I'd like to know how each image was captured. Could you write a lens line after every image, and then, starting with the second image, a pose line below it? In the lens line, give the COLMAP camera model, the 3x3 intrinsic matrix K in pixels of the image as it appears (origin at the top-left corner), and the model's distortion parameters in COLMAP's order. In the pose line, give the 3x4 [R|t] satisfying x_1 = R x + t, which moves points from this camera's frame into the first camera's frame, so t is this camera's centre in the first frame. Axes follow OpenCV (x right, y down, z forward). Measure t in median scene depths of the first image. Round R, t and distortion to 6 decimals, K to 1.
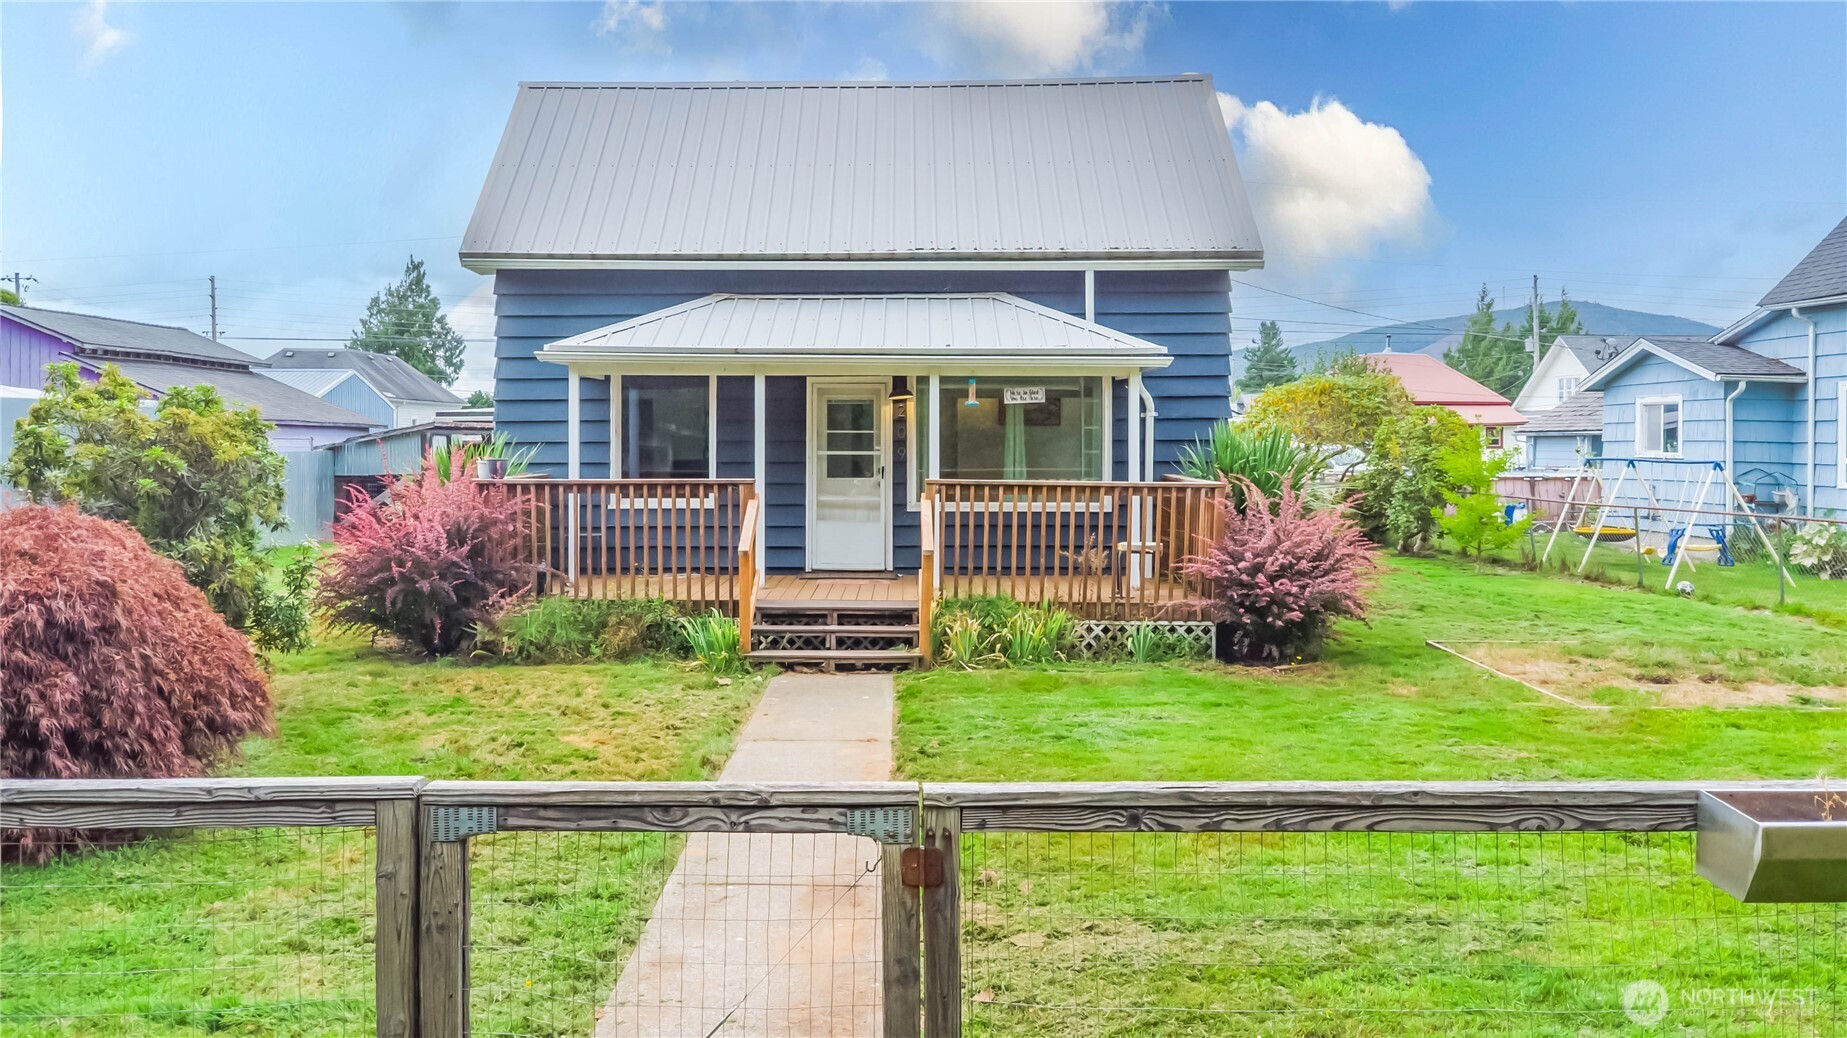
lens RADIAL K [[1329.6, 0, 883.4], [0, 1329.6, 432.7], [0, 0, 1]] dist [0.019228, -0.003445]
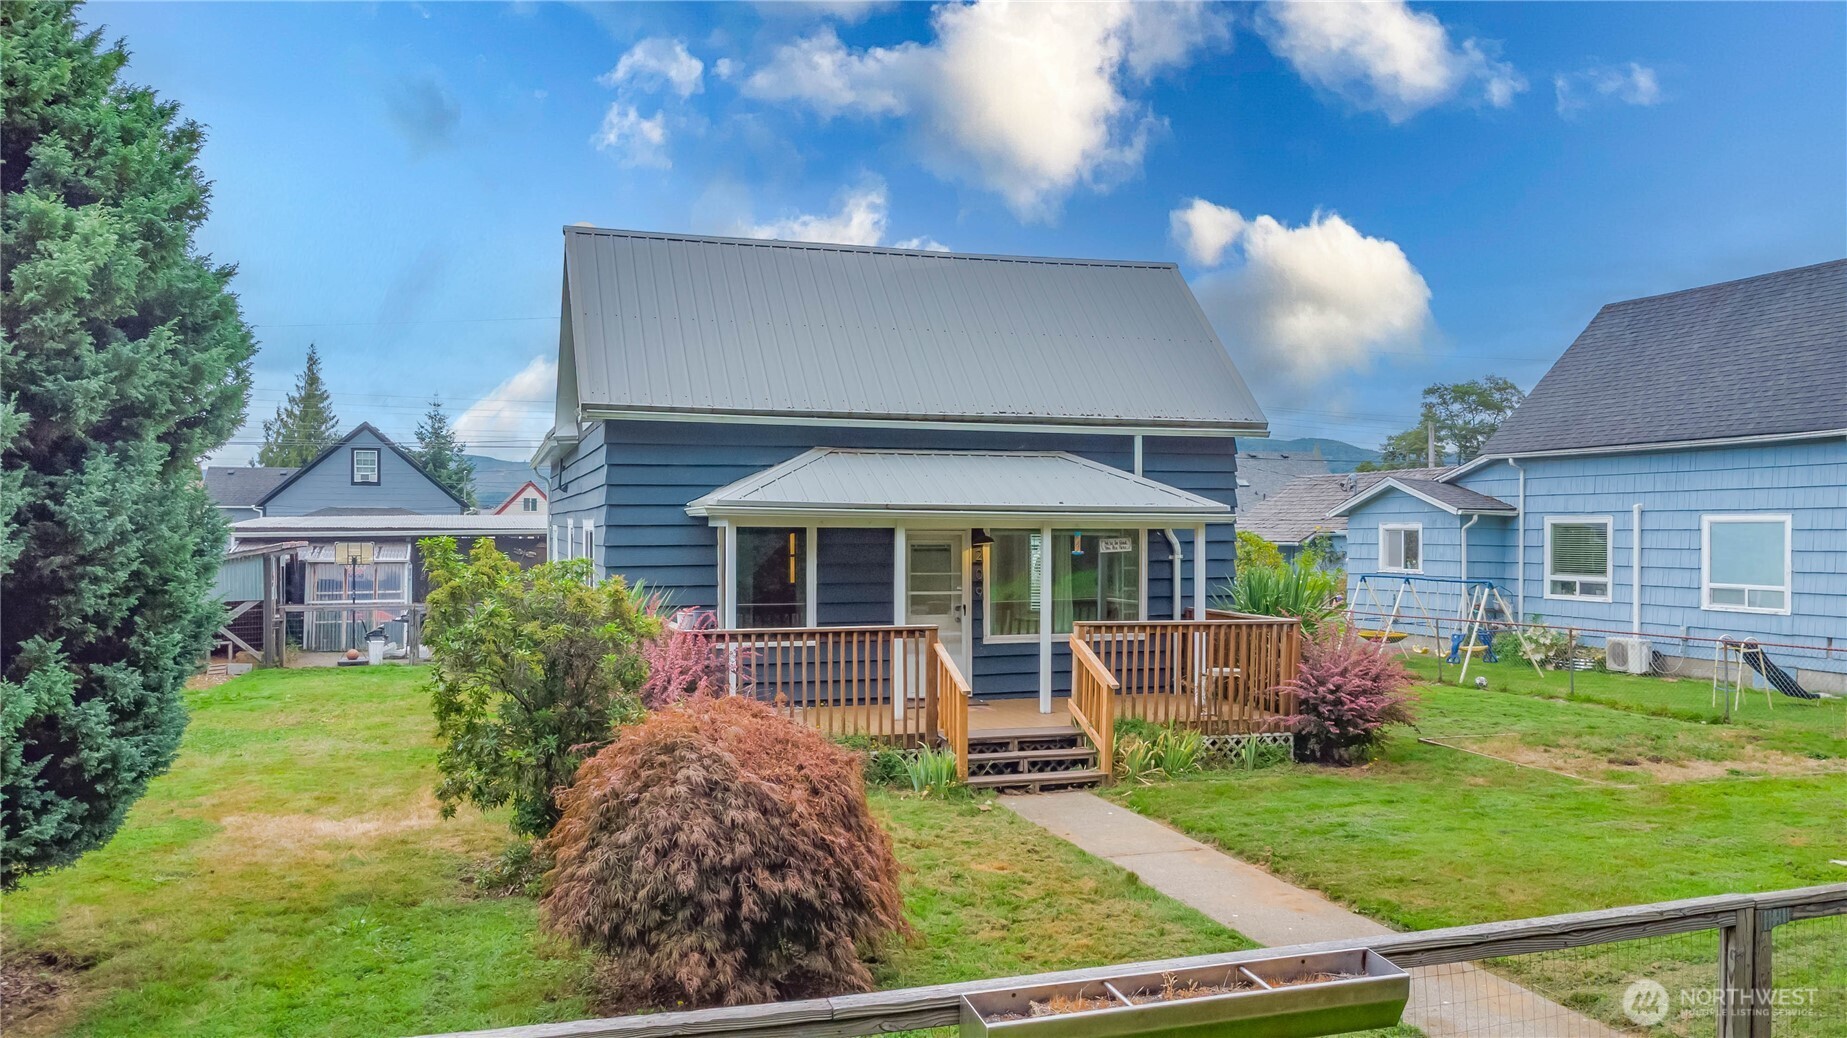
lens RADIAL K [[1323.4, 0, 923.5], [0, 1323.4, 519.0], [0, 0, 1]] dist [0.023037, -0.001668]
pose [[0.949751, 0.002954, 0.312993, -0.389195], [-0.001052, 0.999980, -0.006246, -0.040128], [-0.313005, 0.005603, 0.949735, -0.051751]]
